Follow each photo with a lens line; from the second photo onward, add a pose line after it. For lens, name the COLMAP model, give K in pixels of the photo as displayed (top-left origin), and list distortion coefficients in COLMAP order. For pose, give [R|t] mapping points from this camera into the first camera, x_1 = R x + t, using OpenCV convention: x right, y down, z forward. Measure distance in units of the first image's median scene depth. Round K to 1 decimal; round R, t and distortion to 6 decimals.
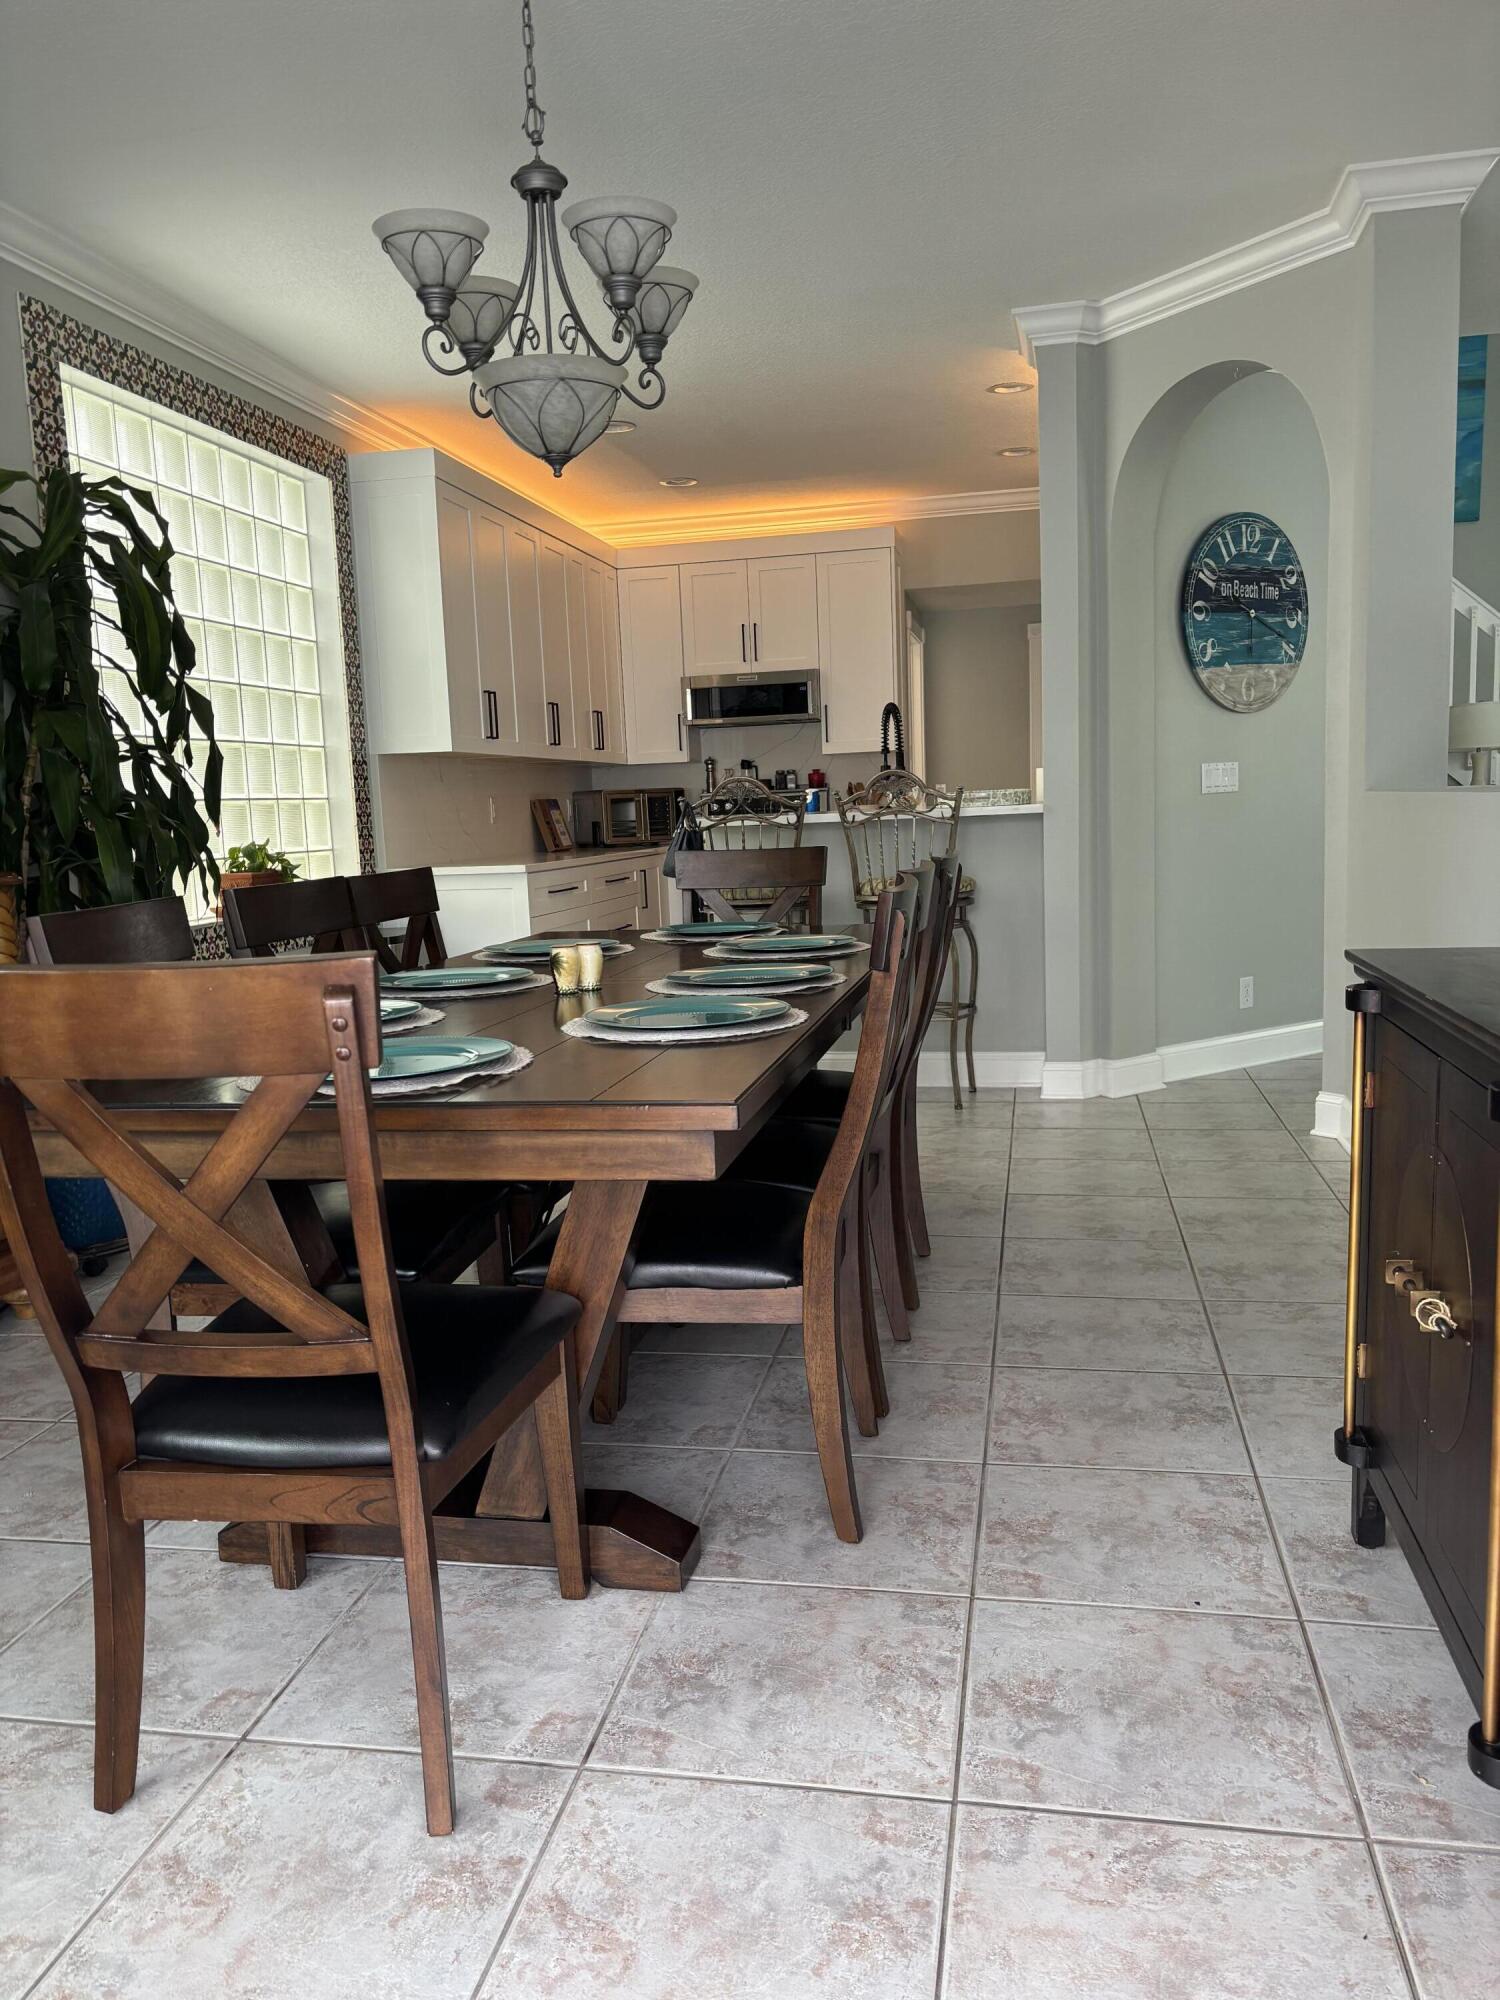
lens RADIAL K [[1528.4, 0, 738.6], [0, 1528.4, 1006.8], [0, 0, 1]] dist [0.067973, -0.075564]
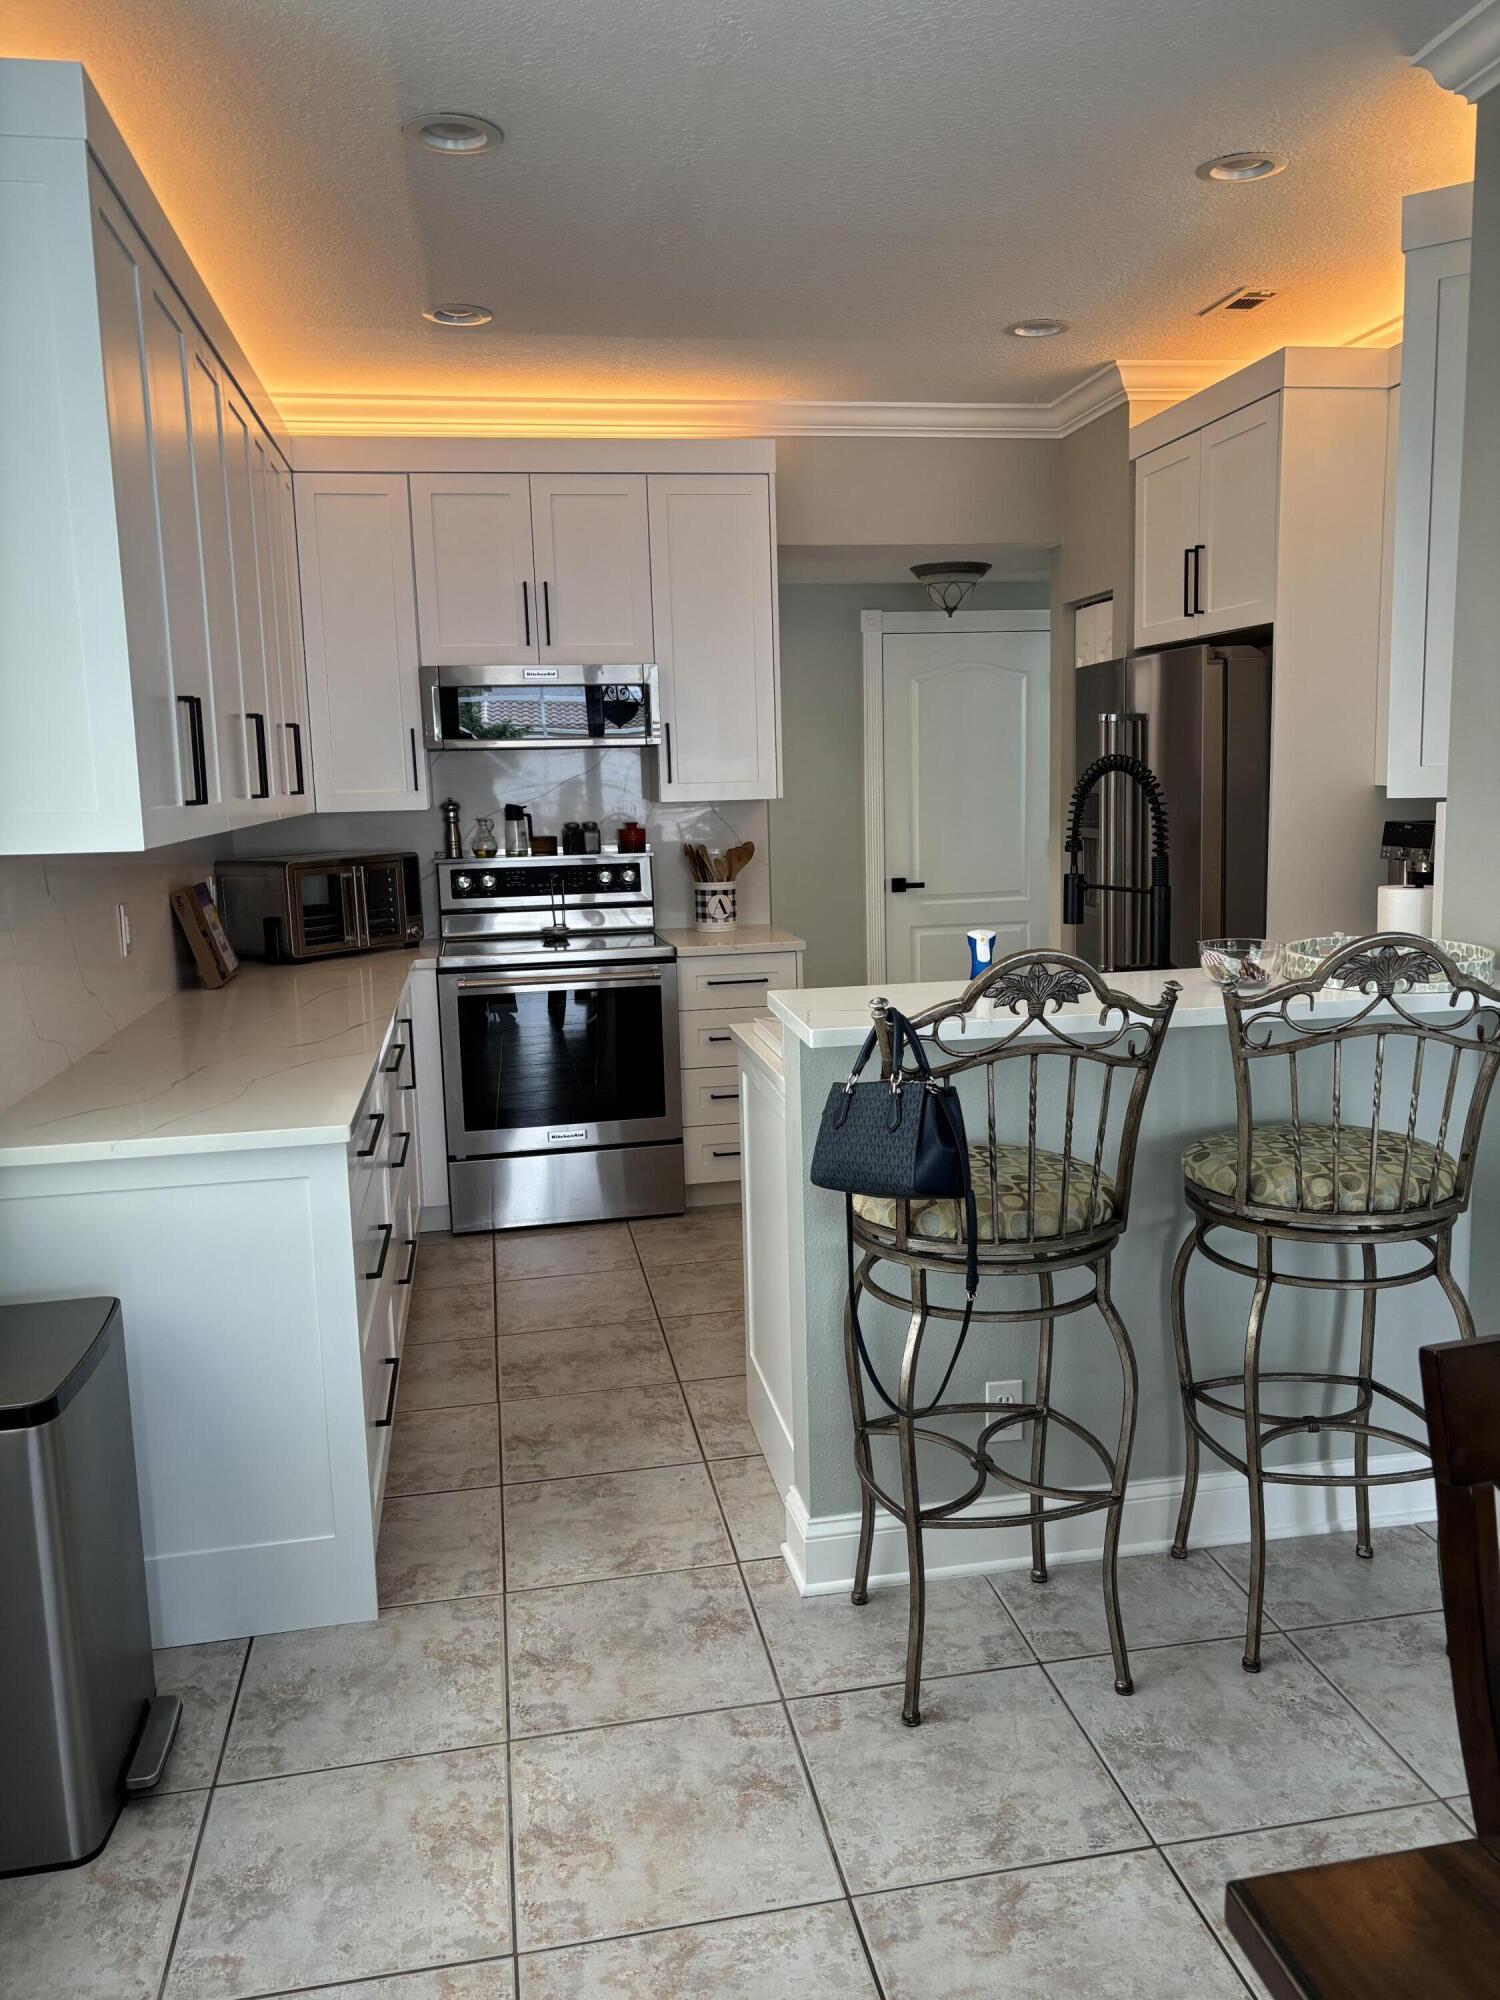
lens RADIAL K [[1528.4, 0, 774.9], [0, 1528.4, 974.7], [0, 0, 1]] dist [0.067973, -0.075564]
pose [[0.924863, -0.034647, 0.378719, -0.202170], [0.038227, 0.999267, -0.001936, -0.136231], [-0.378374, 0.016267, 0.925510, 0.610134]]
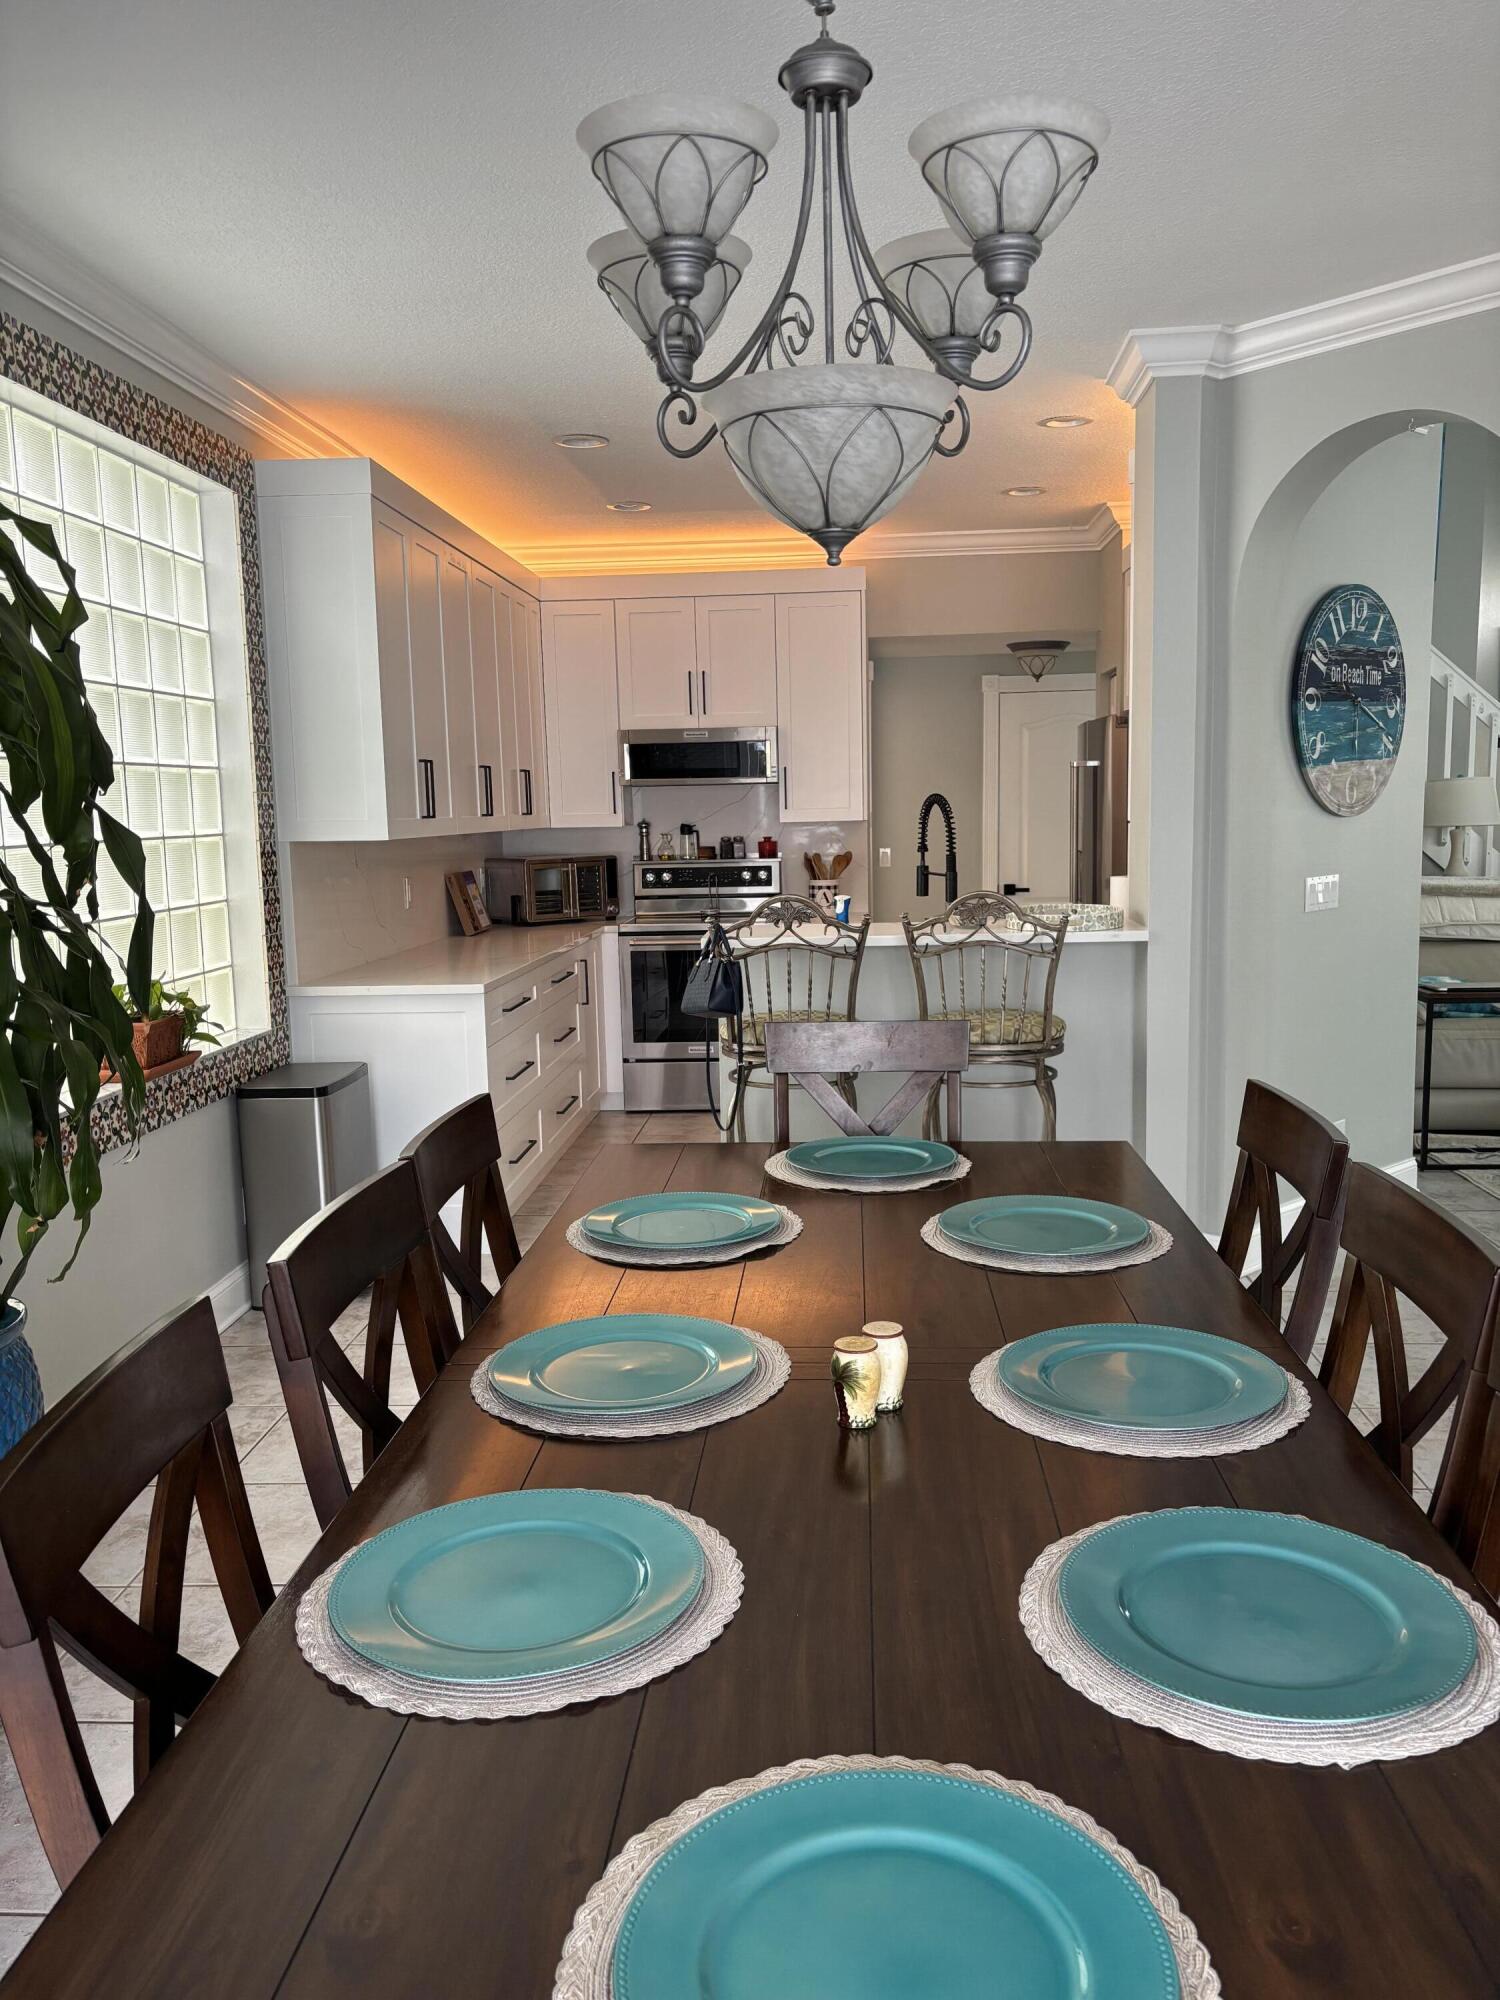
lens RADIAL K [[1528.4, 0, 765.0], [0, 1528.4, 1007.0], [0, 0, 1]] dist [0.067973, -0.075564]
pose [[0.989693, 0.000421, 0.143208, -0.115686], [0.000003, 0.999996, -0.002959, -0.083707], [-0.143208, 0.002929, 0.989688, 0.201780]]
